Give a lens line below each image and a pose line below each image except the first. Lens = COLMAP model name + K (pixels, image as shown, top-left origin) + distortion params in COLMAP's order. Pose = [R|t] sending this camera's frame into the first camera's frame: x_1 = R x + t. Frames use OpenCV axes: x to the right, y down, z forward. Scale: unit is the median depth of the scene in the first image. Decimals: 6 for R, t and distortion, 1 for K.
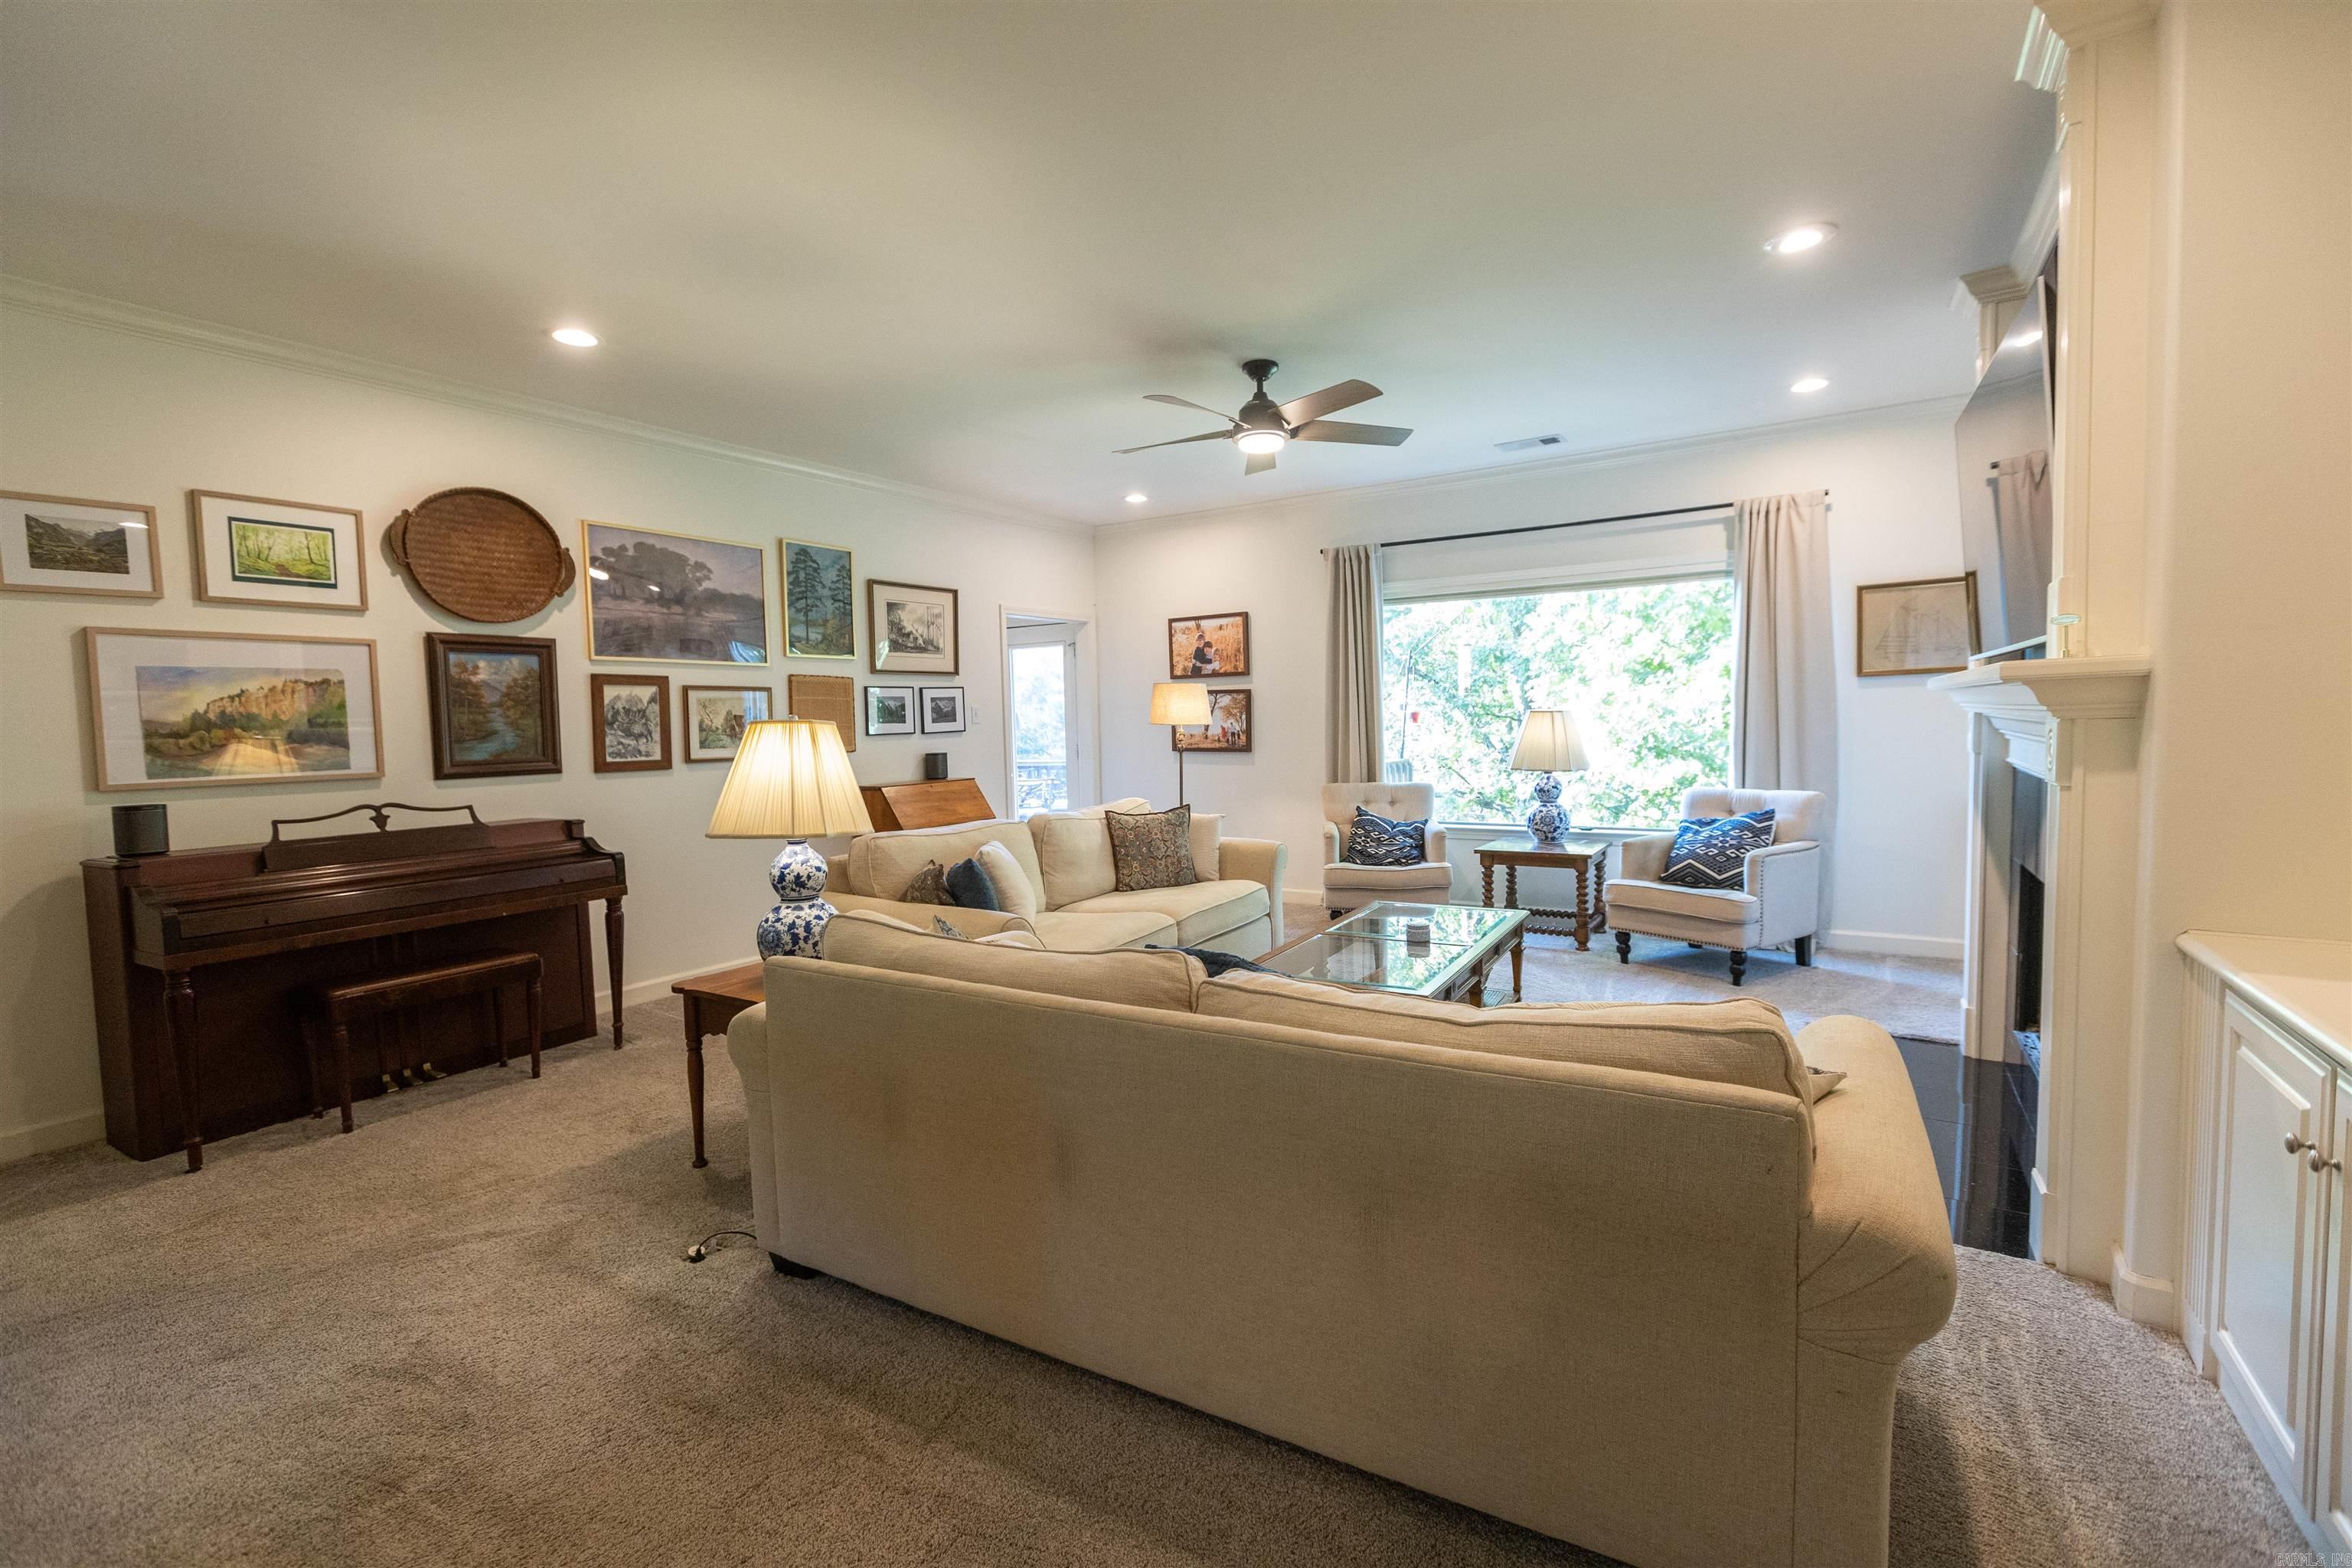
lens RADIAL K [[1031.4, 0, 1166.2], [0, 1031.4, 775.0], [0, 0, 1]] dist [0.001688, 0.002200]
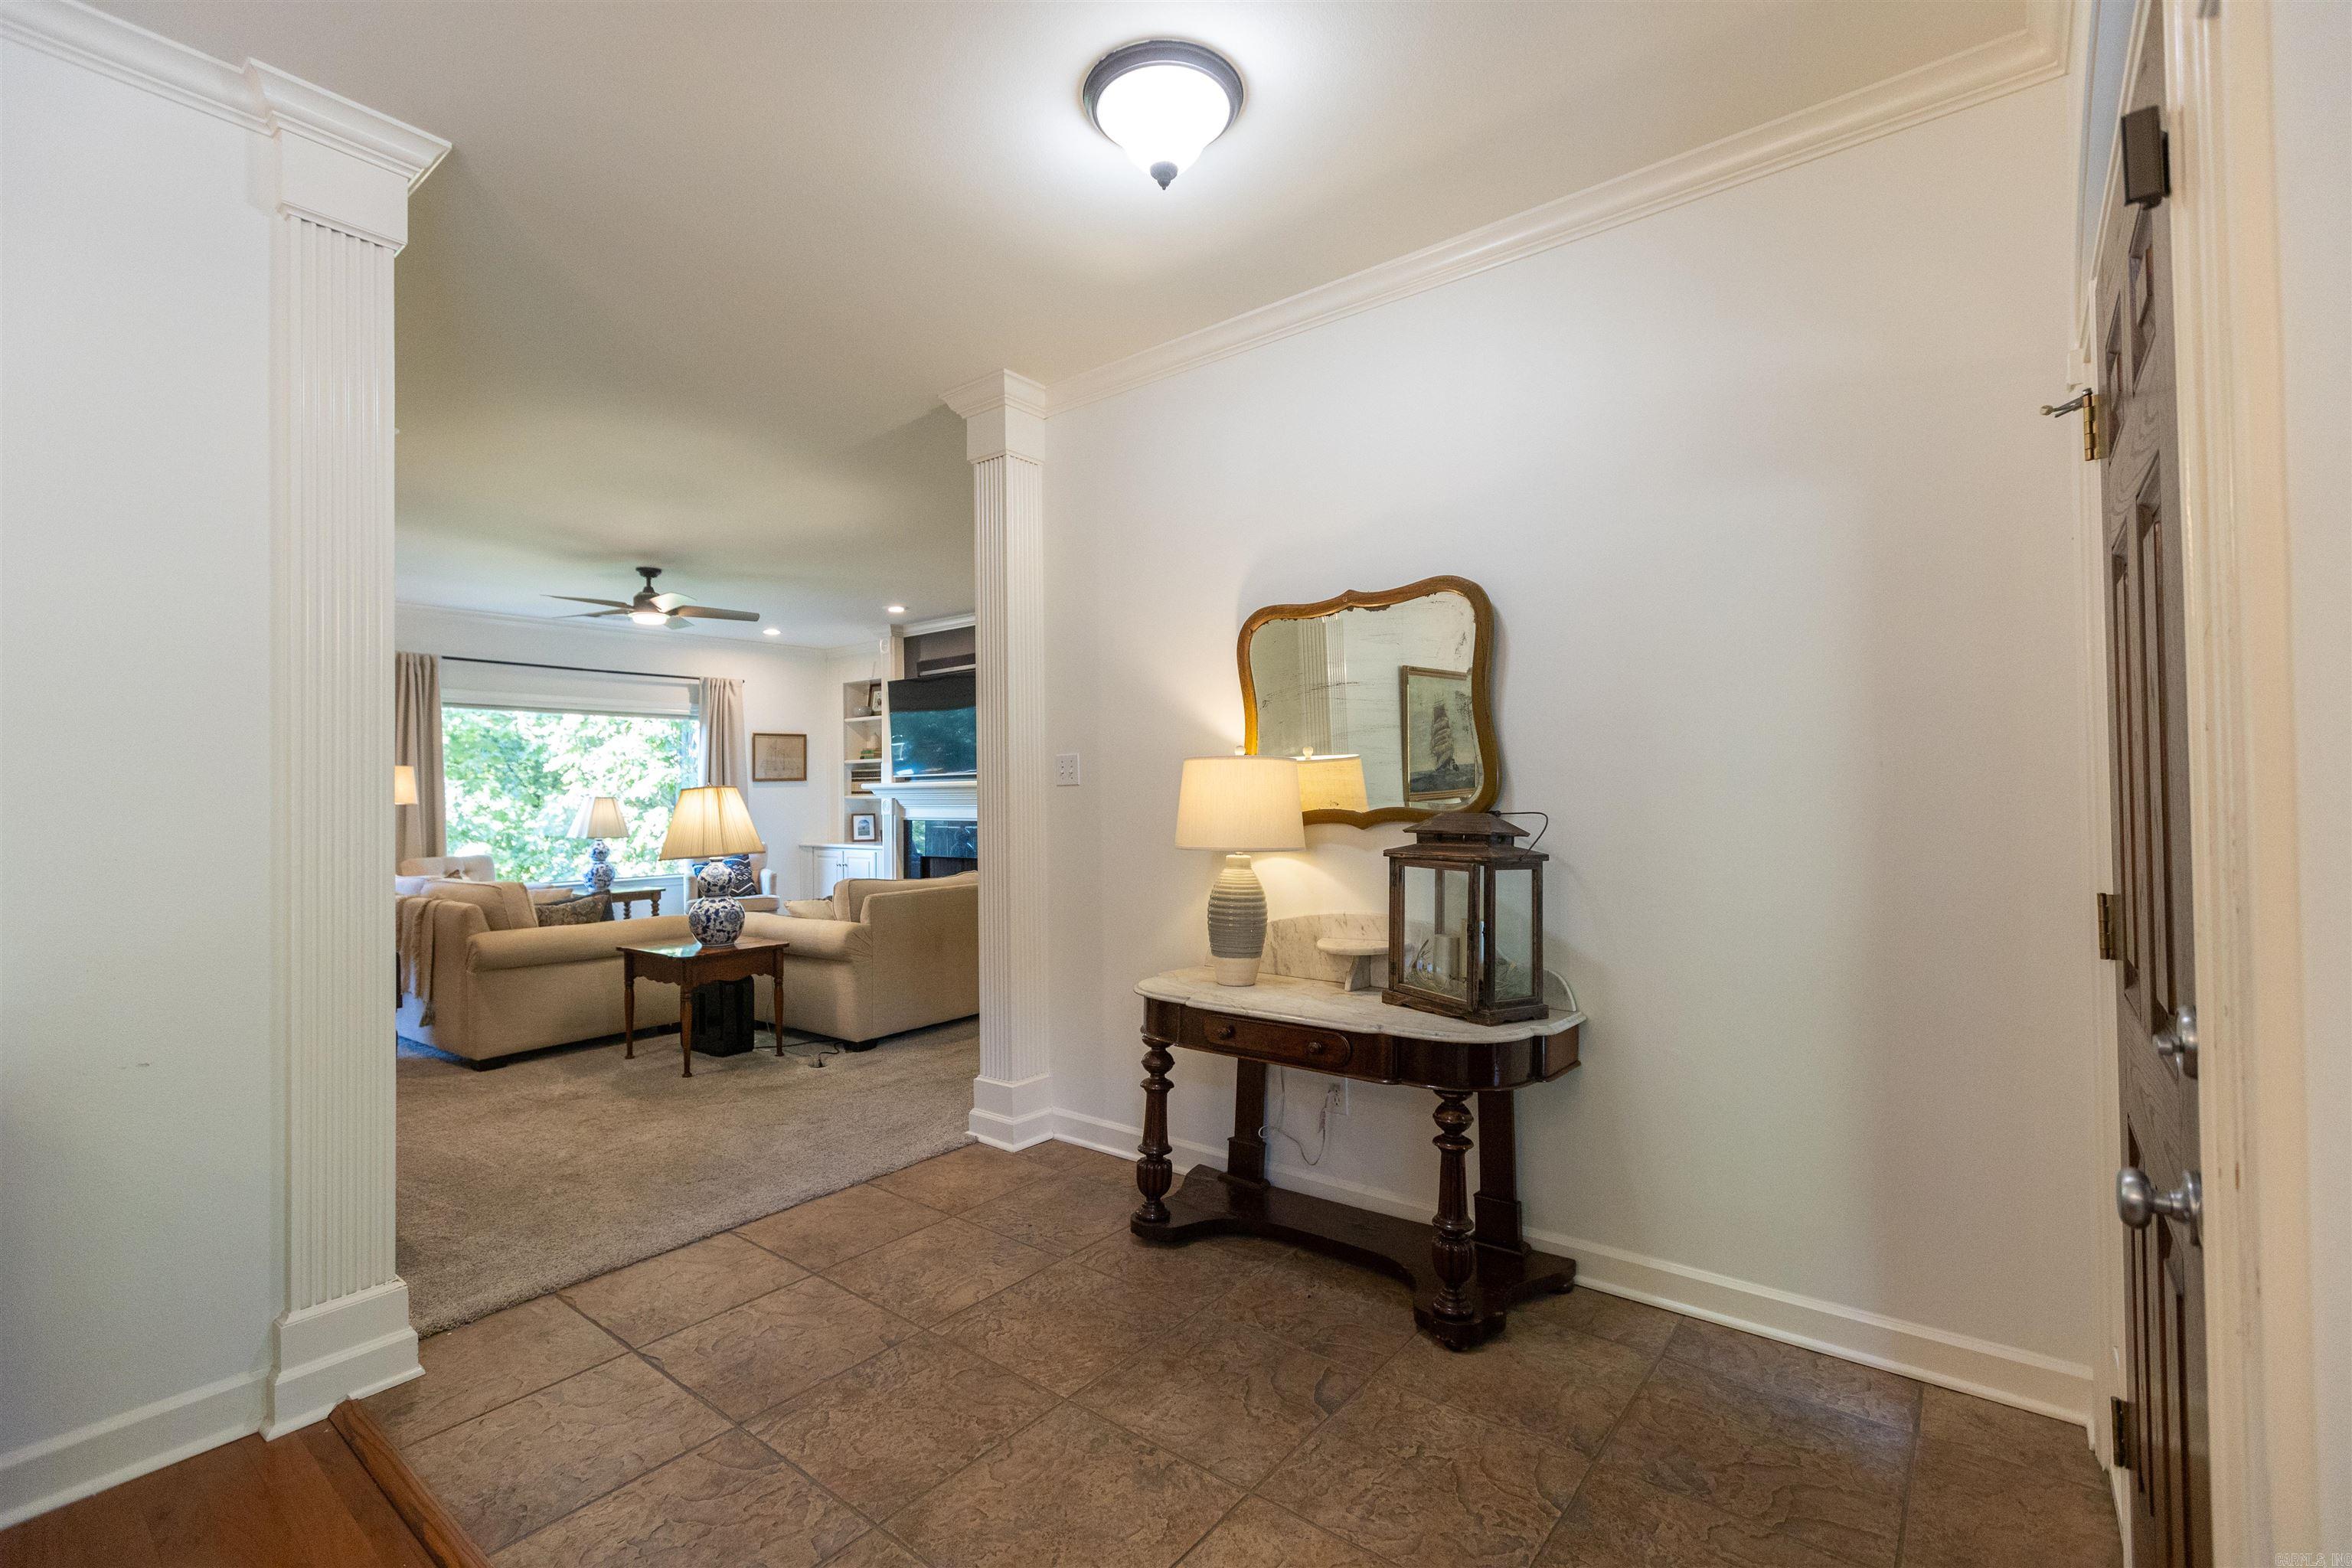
lens RADIAL K [[1031.4, 0, 1183.6], [0, 1031.4, 776.8], [0, 0, 1]] dist [0.001688, 0.002200]
pose [[0.113435, 0.038823, 0.992787, -0.795636], [0.066256, 0.996716, -0.046547, 0.024879], [-0.991334, 0.071058, 0.110490, 0.021955]]
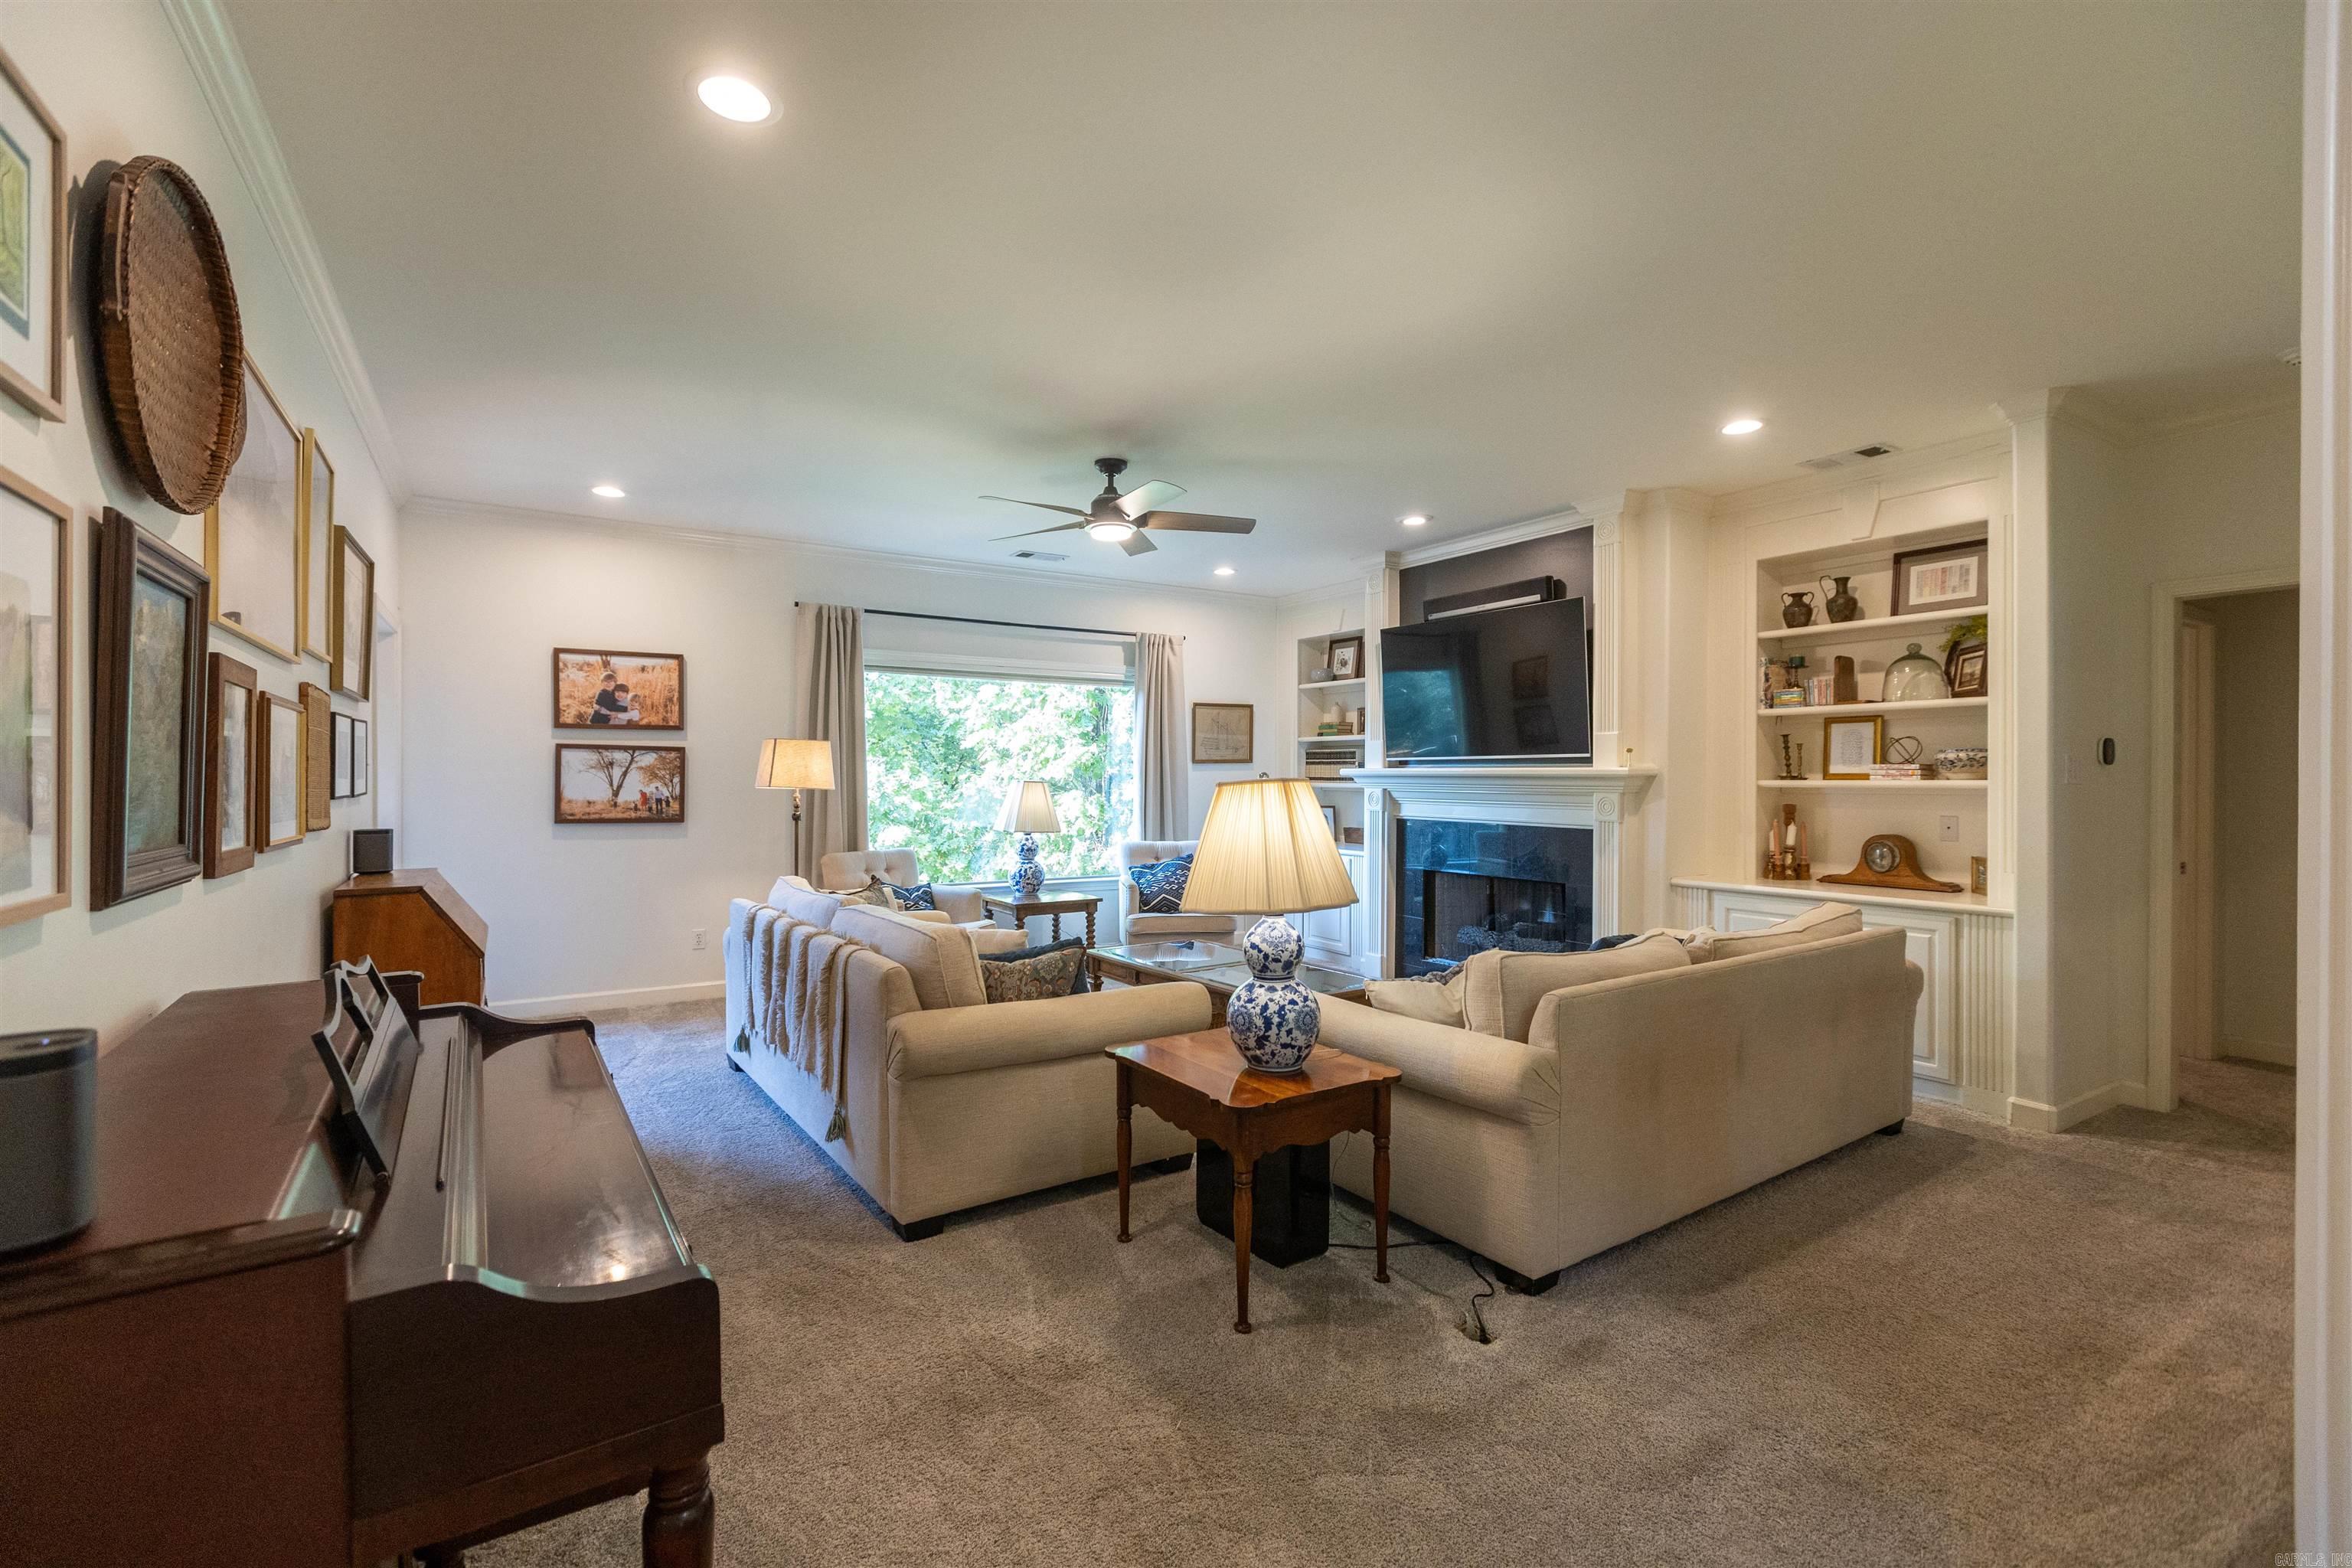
lens RADIAL K [[1031.4, 0, 1183.1], [0, 1031.4, 784.0], [0, 0, 1]] dist [0.001688, 0.002200]
pose [[0.427163, 0.018792, 0.903979, -0.499504], [0.036808, 0.998594, -0.038151, -0.006755], [-0.903425, 0.049570, 0.425871, 0.280959]]
